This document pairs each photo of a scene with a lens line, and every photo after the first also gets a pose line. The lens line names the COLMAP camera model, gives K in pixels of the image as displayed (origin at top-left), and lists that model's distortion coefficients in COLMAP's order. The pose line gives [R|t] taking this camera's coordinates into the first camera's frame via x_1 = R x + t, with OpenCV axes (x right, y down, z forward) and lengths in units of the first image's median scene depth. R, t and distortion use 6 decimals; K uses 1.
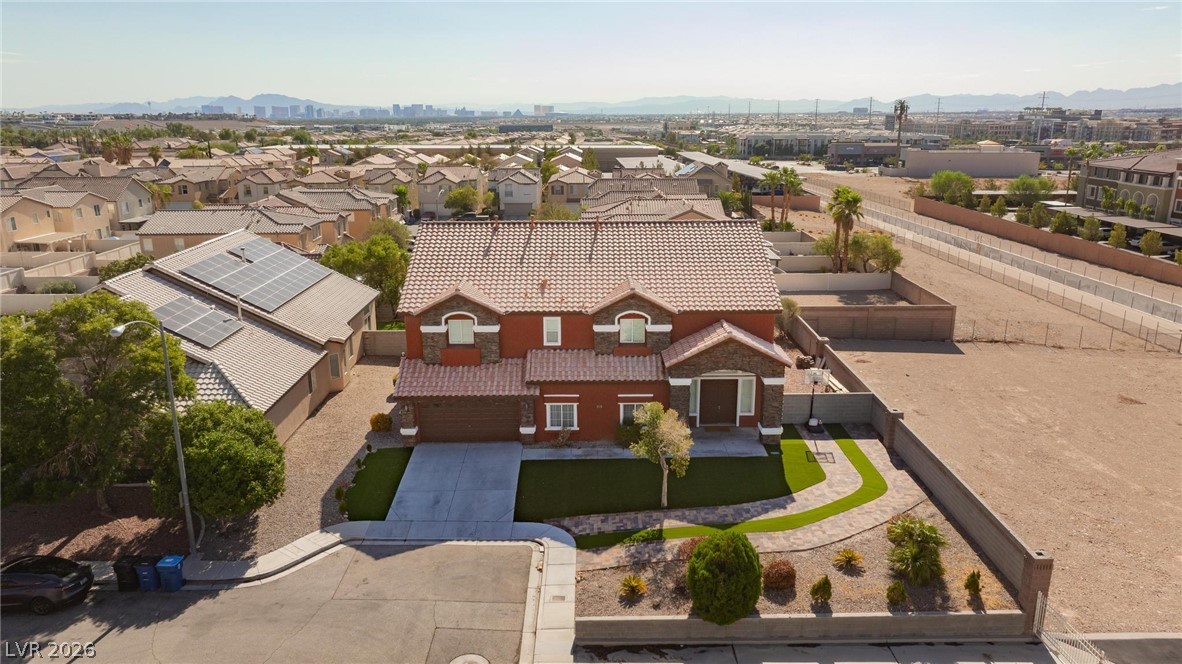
lens RADIAL K [[826.3, 0, 597.6], [0, 826.3, 329.5], [0, 0, 1]] dist [-0.031552, 0.033016]
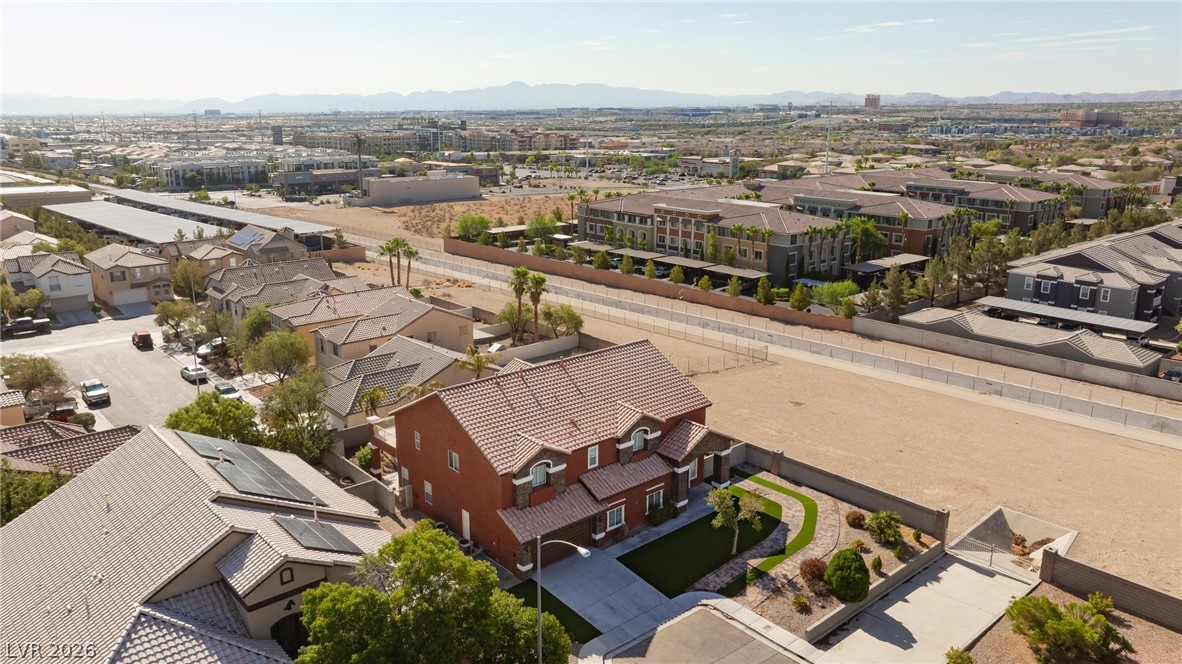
lens RADIAL K [[851.2, 0, 591.0], [0, 851.2, 332.0], [0, 0, 1]] dist [-0.024657, -0.000865]
pose [[0.758395, -0.163008, 0.631083, -0.805909], [0.166553, 0.984544, 0.054155, -0.245116], [-0.630157, 0.064038, 0.773823, -0.053092]]
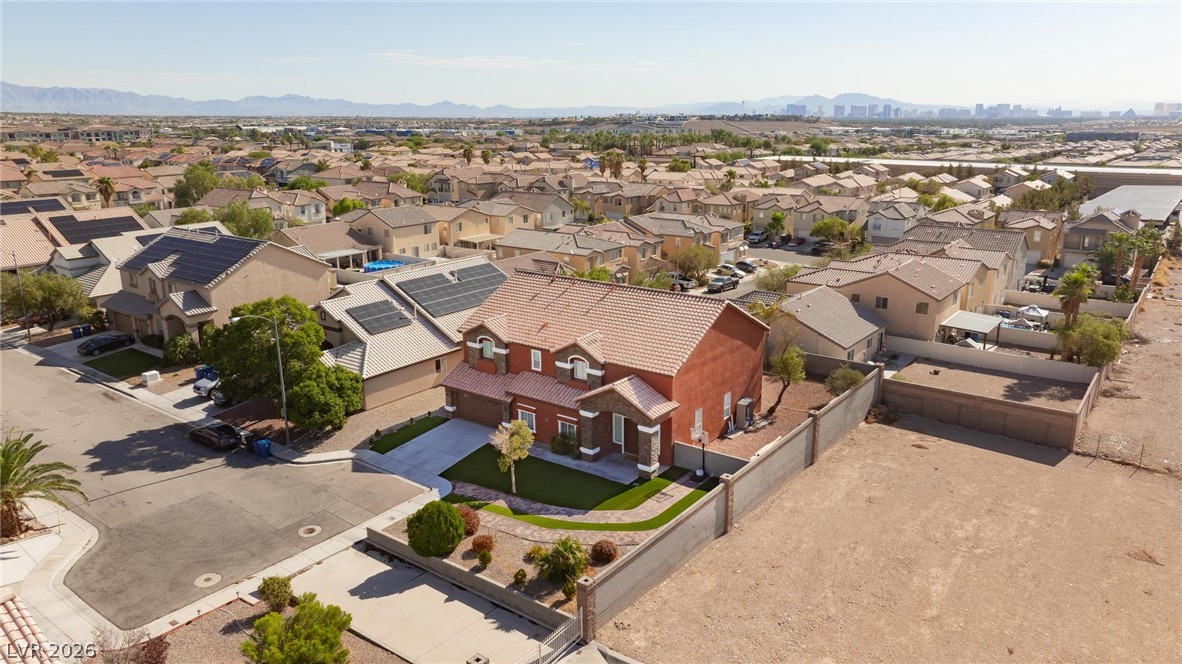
lens RADIAL K [[826.3, 0, 597.6], [0, 826.3, 329.5], [0, 0, 1]] dist [-0.031552, 0.033016]
pose [[0.795676, 0.152639, -0.586175, 0.772623], [-0.152449, 0.987041, 0.050088, -0.124481], [0.586224, 0.049508, 0.808635, -0.070275]]
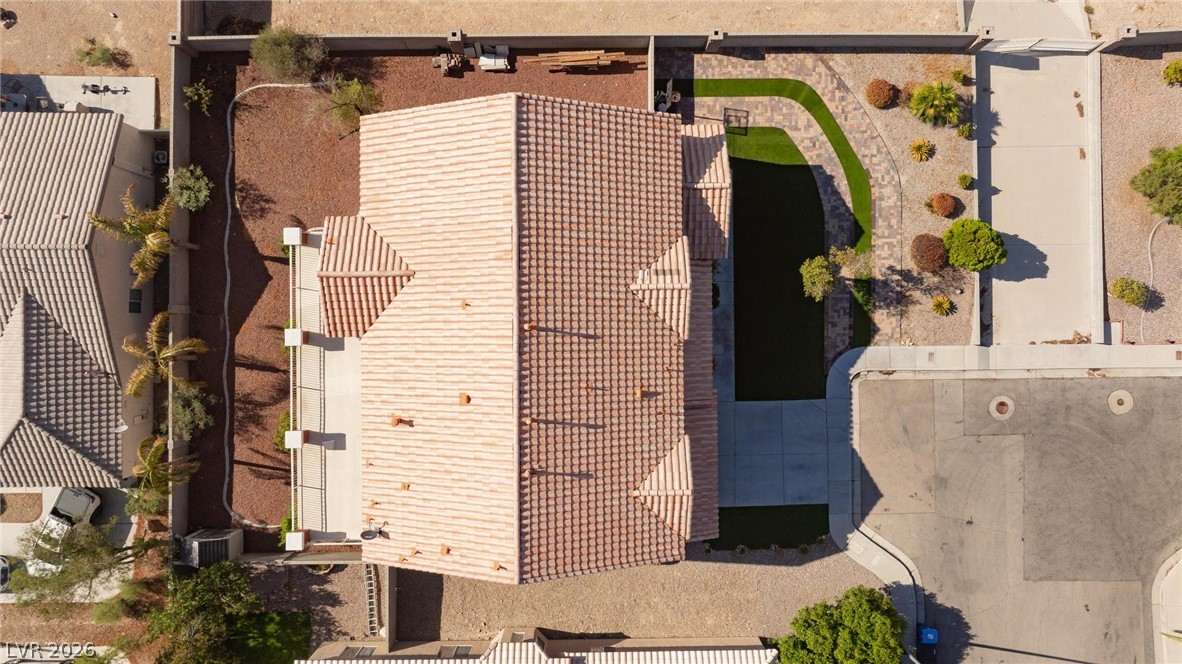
lens RADIAL K [[826.3, 0, 597.6], [0, 826.3, 329.5], [0, 0, 1]] dist [-0.031552, 0.033016]
pose [[0.000211, -0.999939, 0.011065, -0.009560], [0.243928, 0.010782, 0.969733, -0.797725], [-0.969793, 0.002495, 0.243915, 0.791315]]
